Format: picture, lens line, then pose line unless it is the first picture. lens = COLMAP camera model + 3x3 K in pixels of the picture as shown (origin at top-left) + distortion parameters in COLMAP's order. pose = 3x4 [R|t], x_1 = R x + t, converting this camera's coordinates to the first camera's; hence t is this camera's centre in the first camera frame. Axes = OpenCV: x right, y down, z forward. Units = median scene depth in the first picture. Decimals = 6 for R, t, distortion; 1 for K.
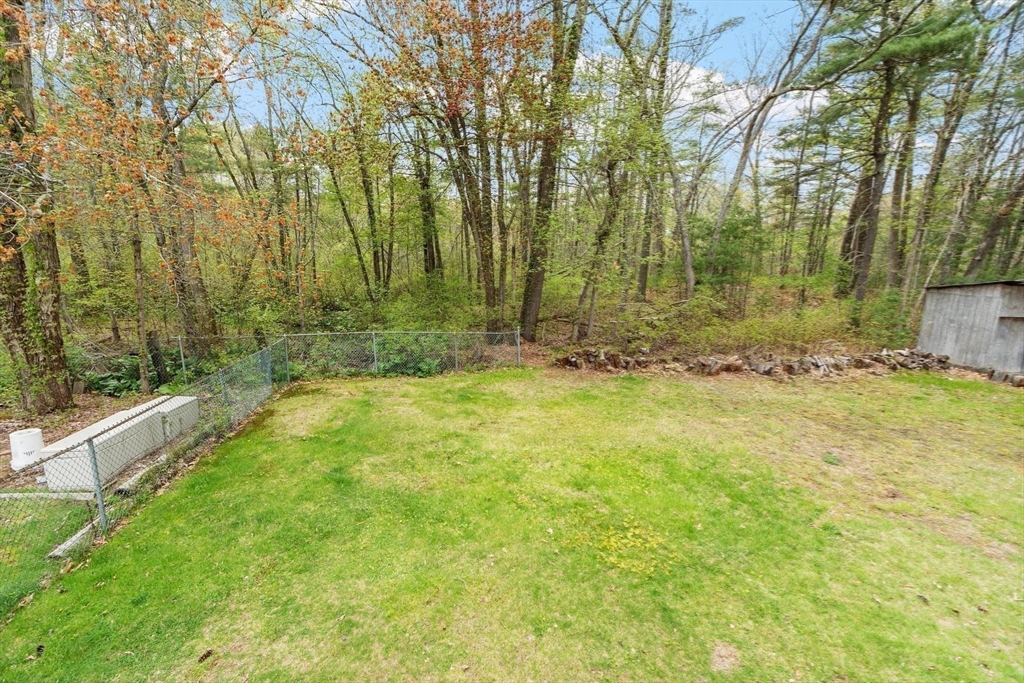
lens RADIAL K [[423.1, 0, 507.1], [0, 423.1, 346.9], [0, 0, 1]] dist [0.003556, 0.000116]
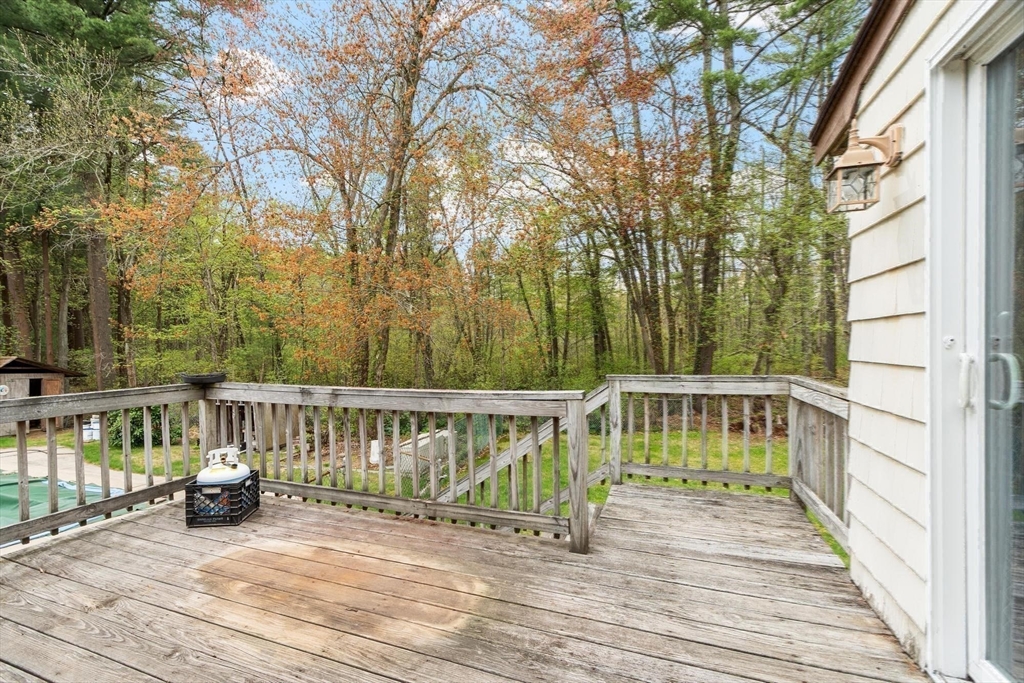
lens RADIAL K [[423.1, 0, 508.7], [0, 423.1, 340.8], [0, 0, 1]] dist [0.003556, 0.000116]
pose [[0.933286, -0.036055, -0.357321, -0.008591], [-0.044976, 0.975381, -0.215892, 0.039746], [0.356308, 0.217560, 0.908687, -0.109911]]
